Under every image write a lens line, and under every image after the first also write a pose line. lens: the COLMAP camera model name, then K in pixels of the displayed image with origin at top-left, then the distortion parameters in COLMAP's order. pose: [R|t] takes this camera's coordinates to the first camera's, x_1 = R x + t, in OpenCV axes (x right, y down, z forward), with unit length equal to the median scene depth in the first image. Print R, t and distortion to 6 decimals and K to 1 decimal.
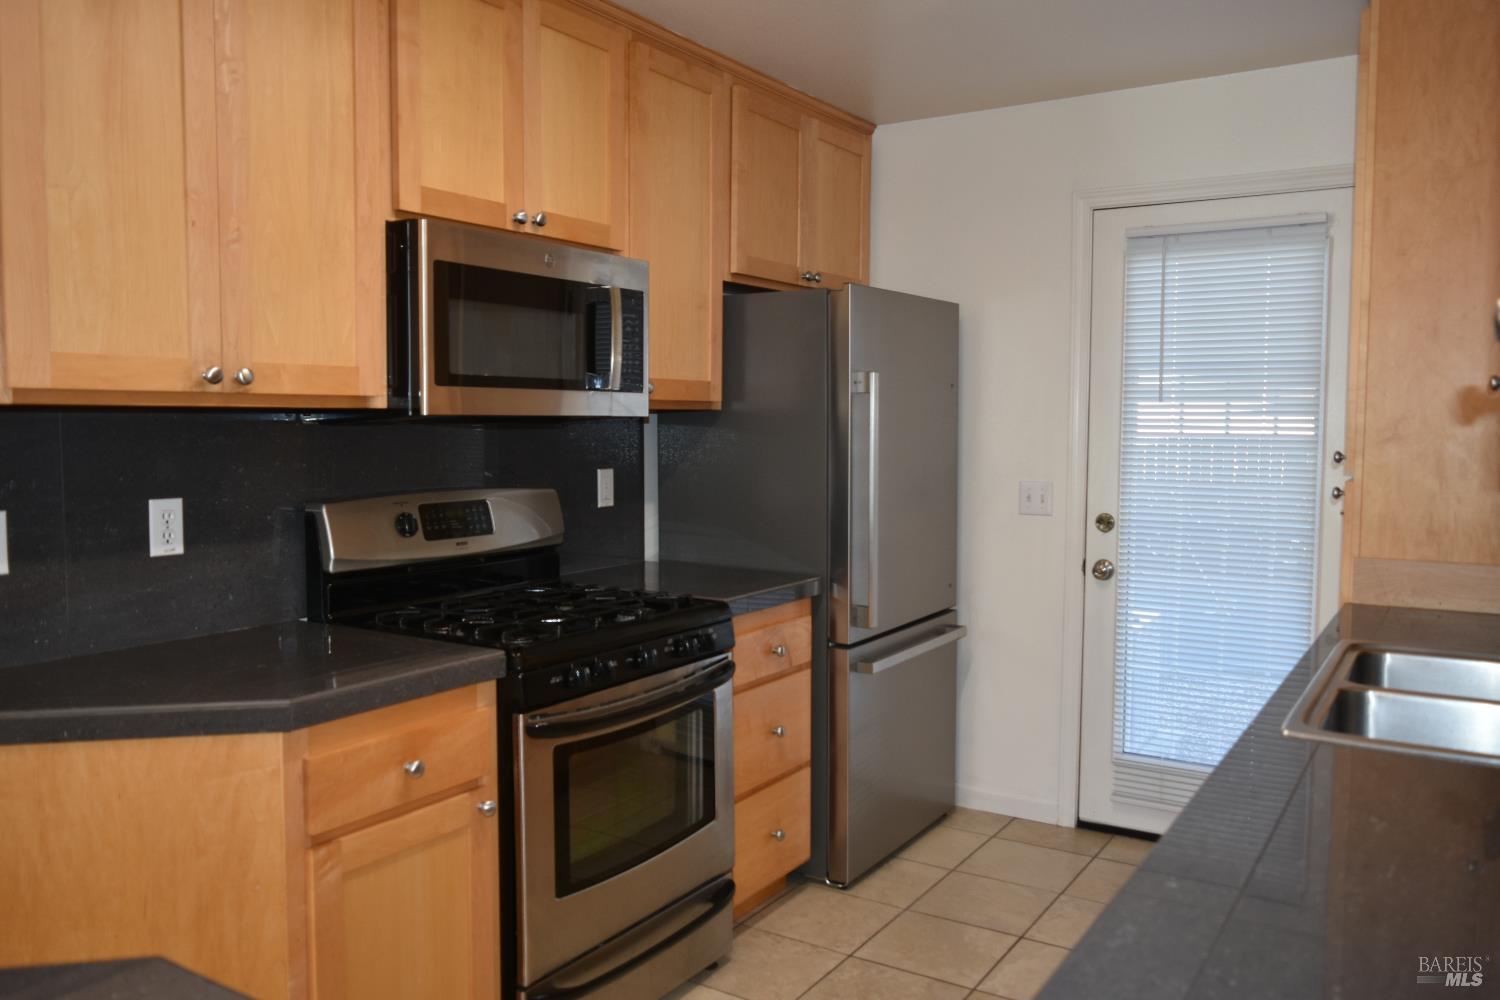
lens RADIAL K [[1161.8, 0, 750.4], [0, 1161.8, 500.4], [0, 0, 1]] dist [-0.034588, 0.025134]
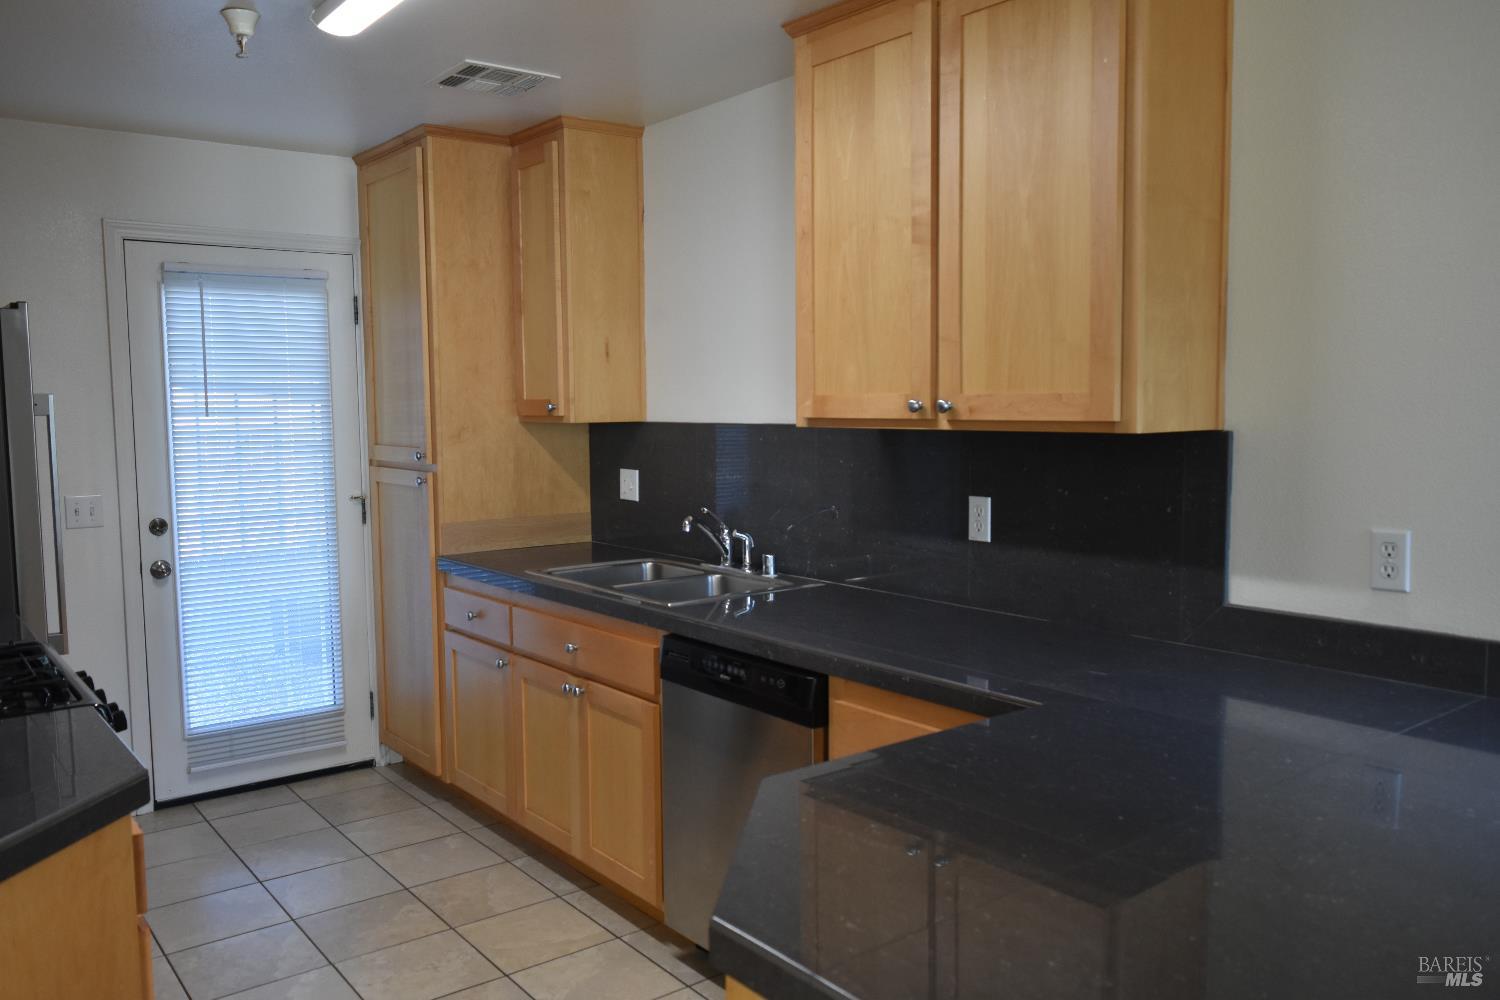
lens RADIAL K [[1161.8, 0, 760.5], [0, 1161.8, 509.0], [0, 0, 1]] dist [-0.034588, 0.025134]
pose [[0.320056, -0.093204, 0.942803, -0.697370], [0.075981, 0.994469, 0.072518, -0.043533], [-0.944347, 0.048425, 0.325368, 0.134577]]
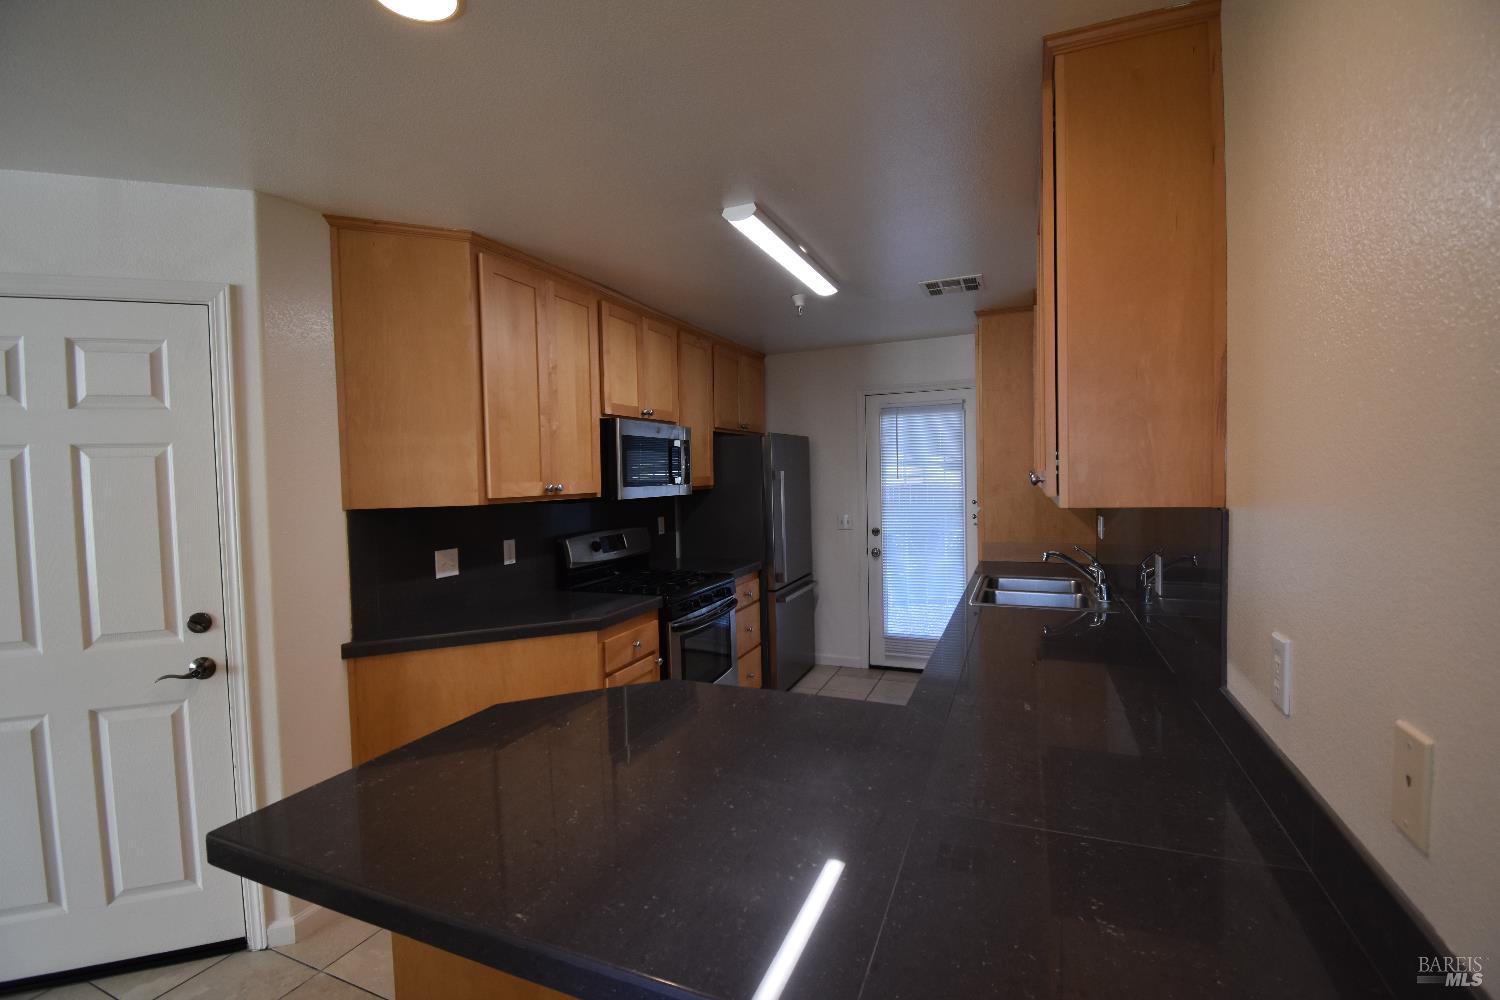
lens RADIAL K [[658.8, 0, 752.1], [0, 658.8, 500.4], [0, 0, 1]] dist [0.001479, -0.011575]
pose [[0.984611, -0.033084, 0.171602, -0.197383], [0.038601, 0.998836, -0.028914, -0.018470], [-0.170446, 0.035093, 0.984742, -0.304522]]
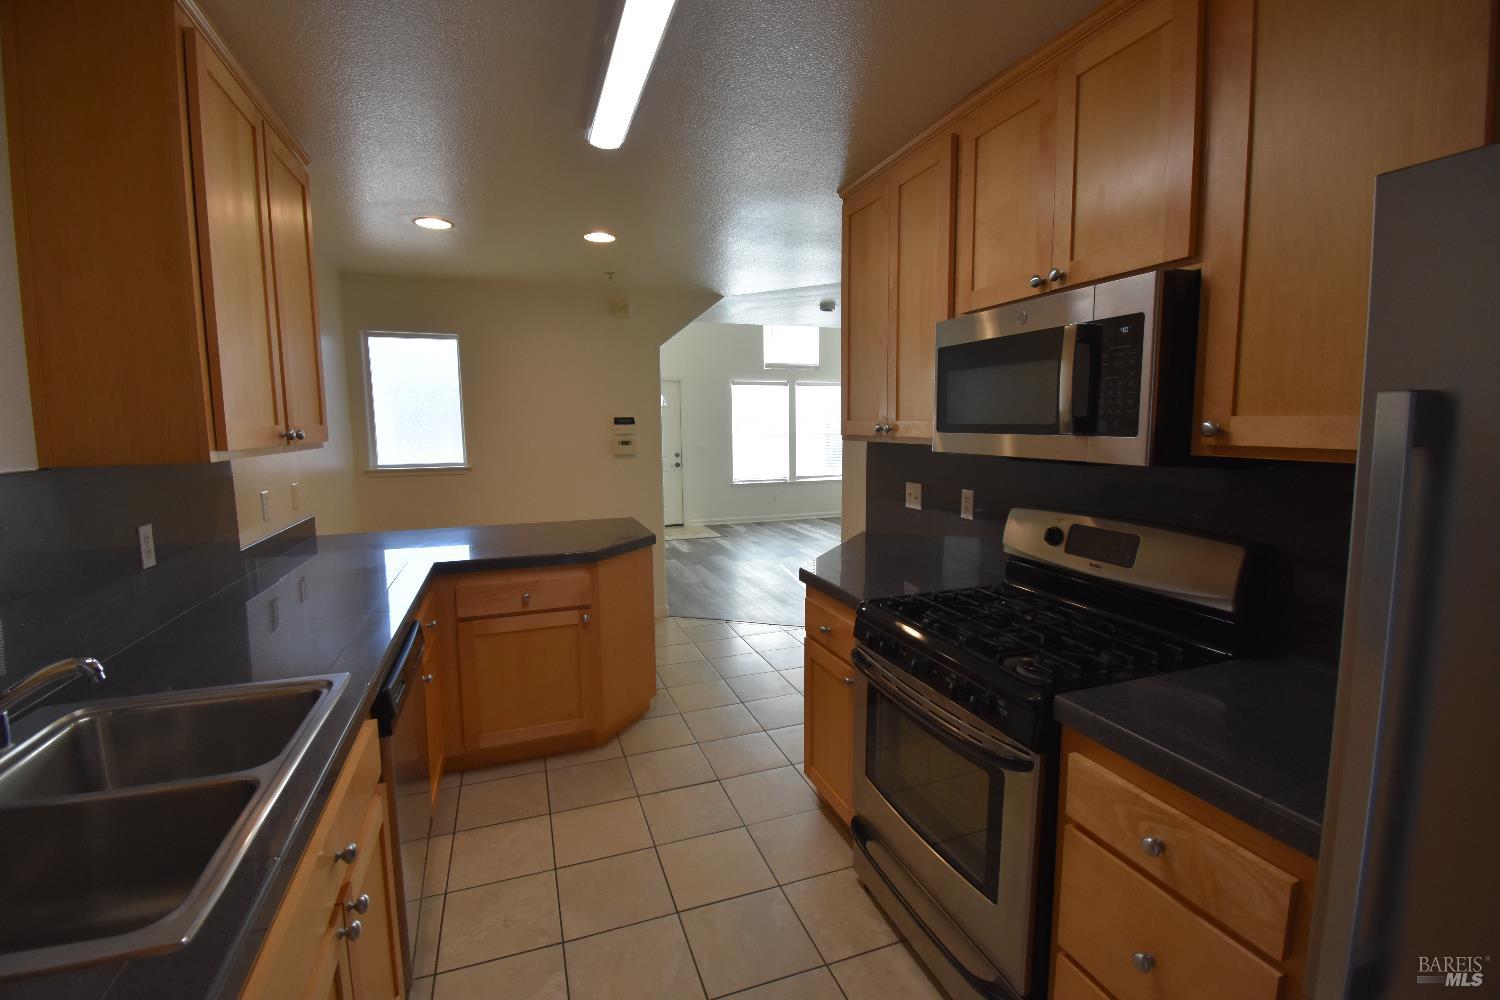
lens RADIAL K [[658.8, 0, 751.2], [0, 658.8, 493.7], [0, 0, 1]] dist [0.001479, -0.011575]
pose [[-0.609722, 0.086818, -0.787846, 0.453110], [-0.052023, 0.987457, 0.149075, -0.109443], [0.790906, 0.131880, -0.597557, 1.077627]]
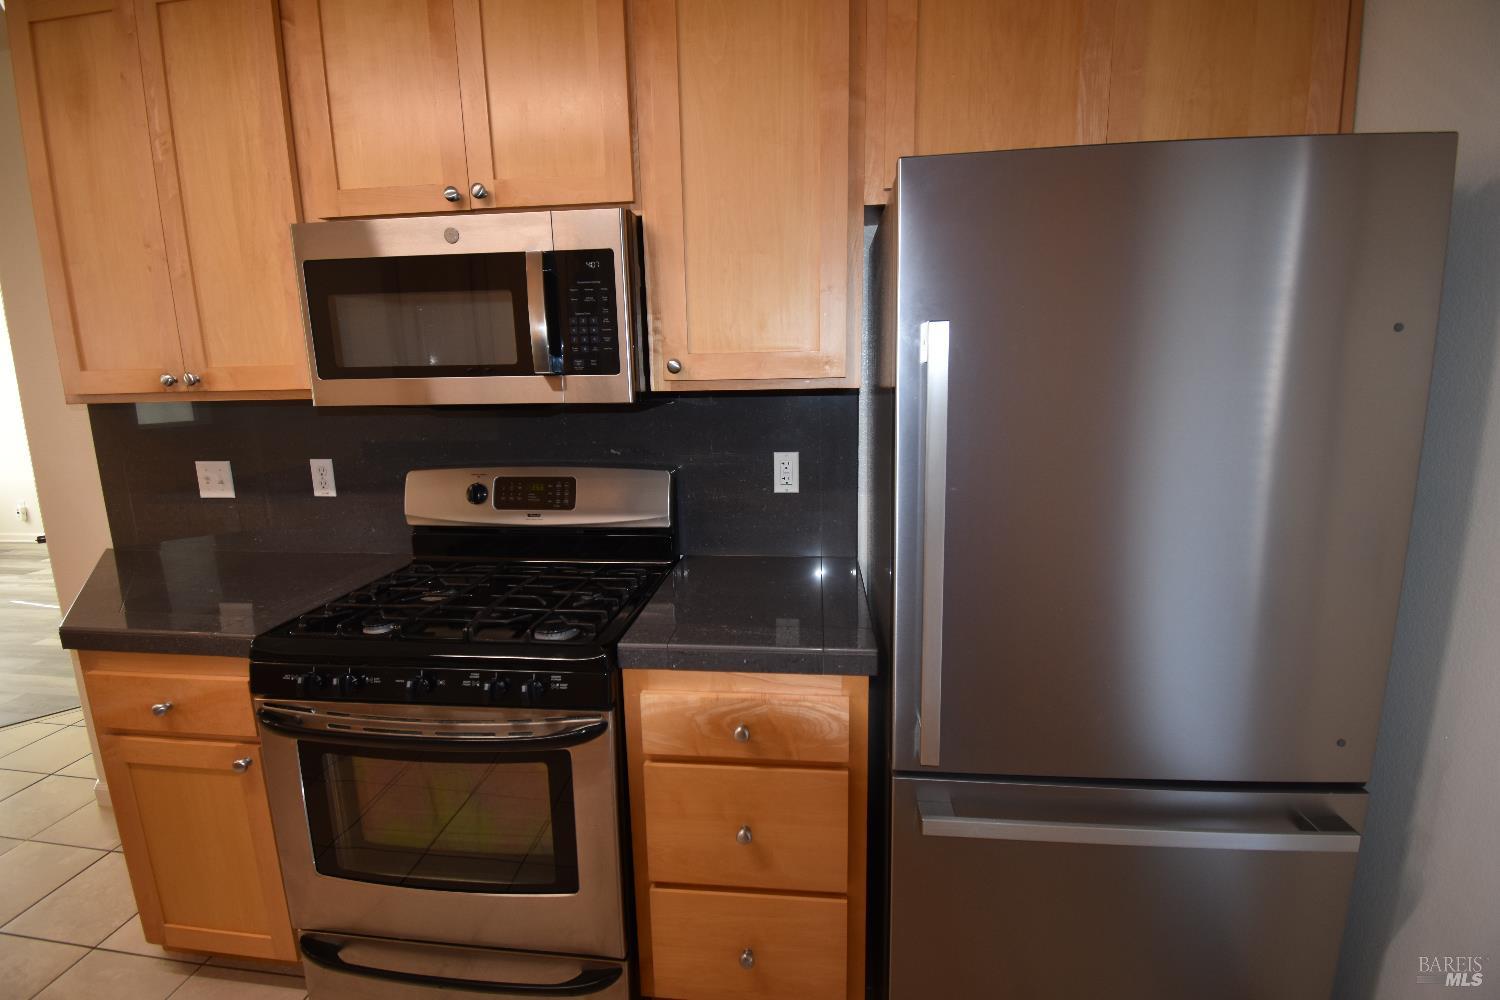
lens RADIAL K [[658.8, 0, 753.7], [0, 658.8, 495.4], [0, 0, 1]] dist [0.001479, -0.011575]
pose [[0.447807, 0.147242, -0.881923, 0.390253], [-0.044127, 0.988785, 0.142677, -0.079111], [0.893041, -0.024975, 0.449282, 0.877819]]
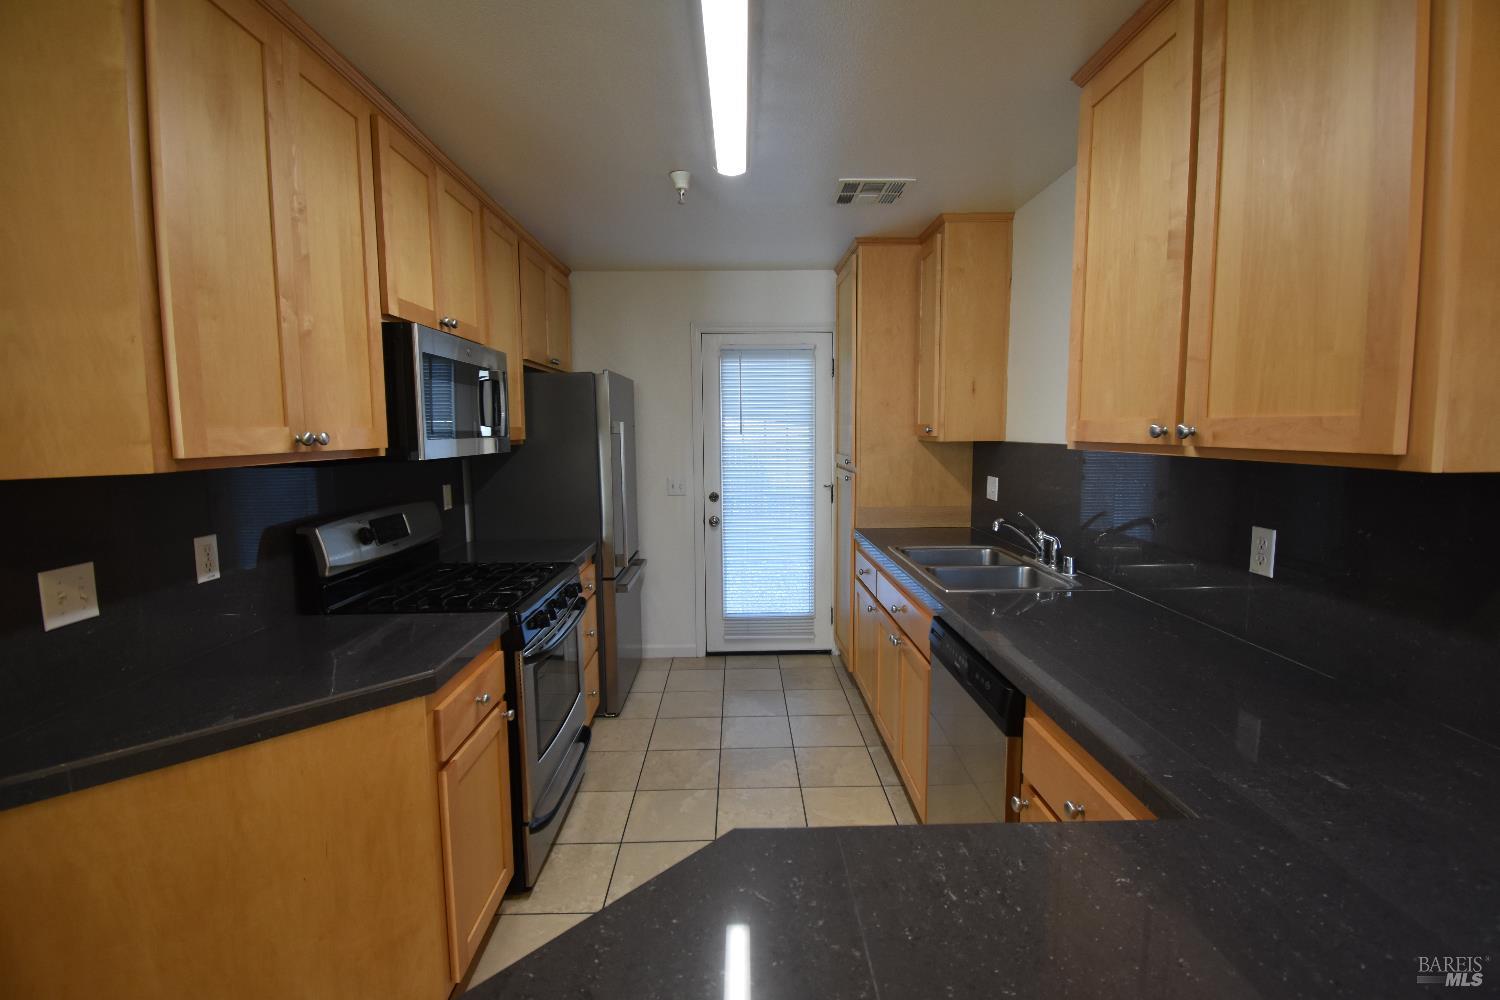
lens RADIAL K [[658.8, 0, 753.7], [0, 658.8, 500.3], [0, 0, 1]] dist [0.001479, -0.011575]
pose [[0.827442, -0.069283, 0.557261, -0.322222], [0.048772, 0.997476, 0.051596, -0.037057], [-0.559429, -0.015514, 0.828733, 0.070934]]
